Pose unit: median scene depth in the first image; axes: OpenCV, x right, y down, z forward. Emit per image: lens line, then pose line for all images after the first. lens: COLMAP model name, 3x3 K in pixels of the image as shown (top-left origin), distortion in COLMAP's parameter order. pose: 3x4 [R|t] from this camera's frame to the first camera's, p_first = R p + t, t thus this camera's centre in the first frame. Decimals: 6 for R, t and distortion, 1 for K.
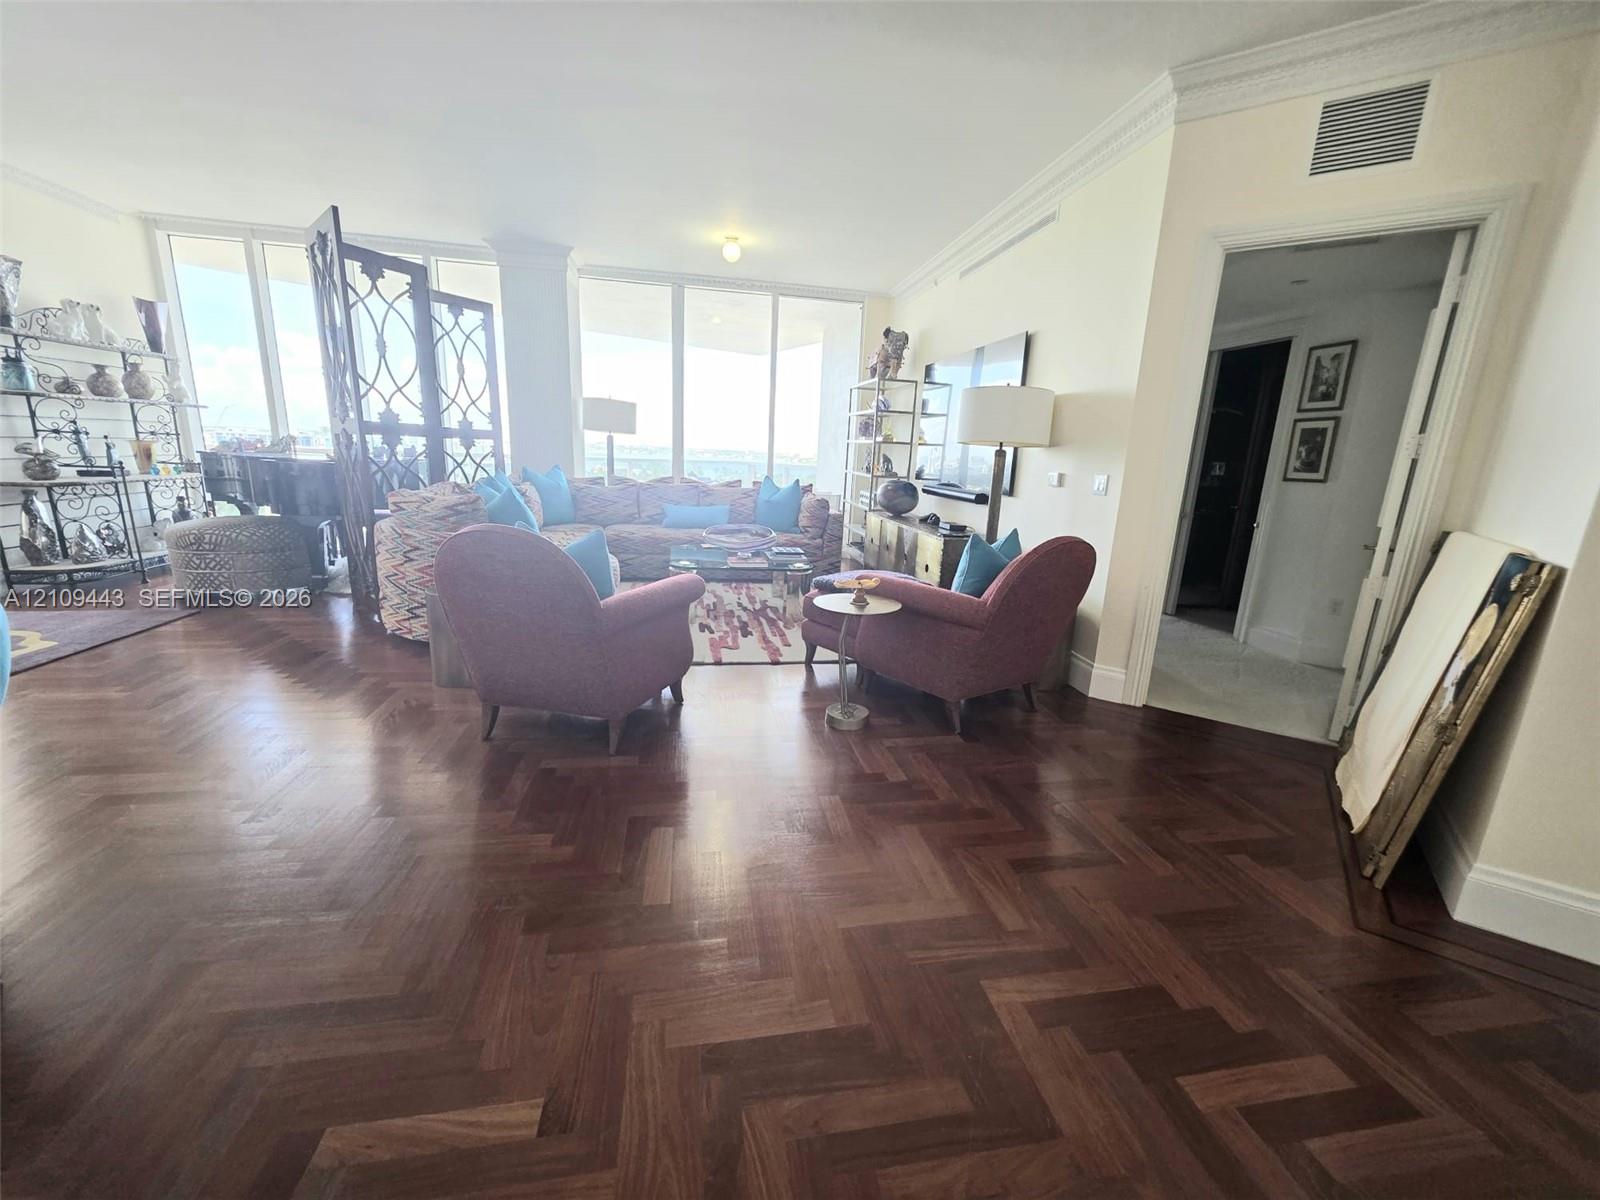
lens RADIAL K [[631.0, 0, 802.3], [0, 631.0, 604.8], [0, 0, 1]] dist [-0.003678, 0.000468]
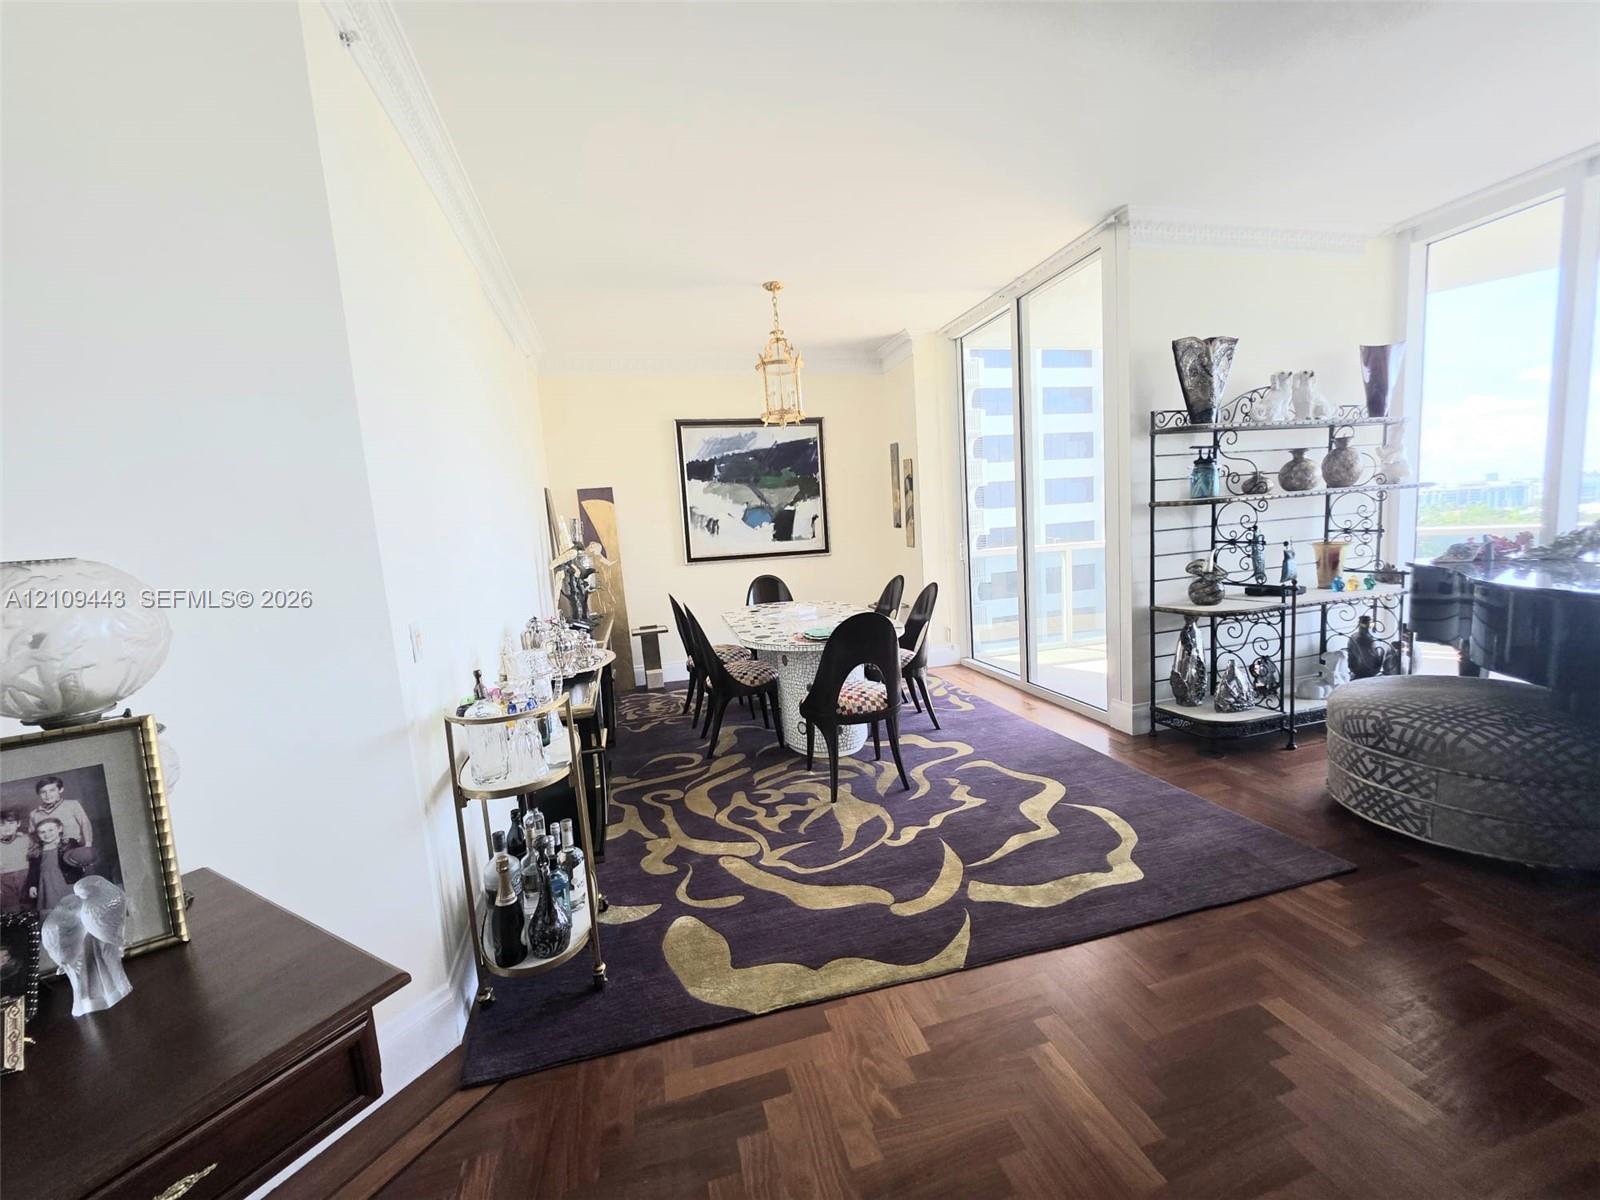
lens RADIAL K [[631.0, 0, 799.7], [0, 631.0, 601.5], [0, 0, 1]] dist [-0.003678, 0.000468]
pose [[0.069546, 0.067727, -0.995277, -0.398662], [-0.165205, 0.984698, 0.055464, -0.145439], [0.983804, 0.160568, 0.079670, 0.382165]]
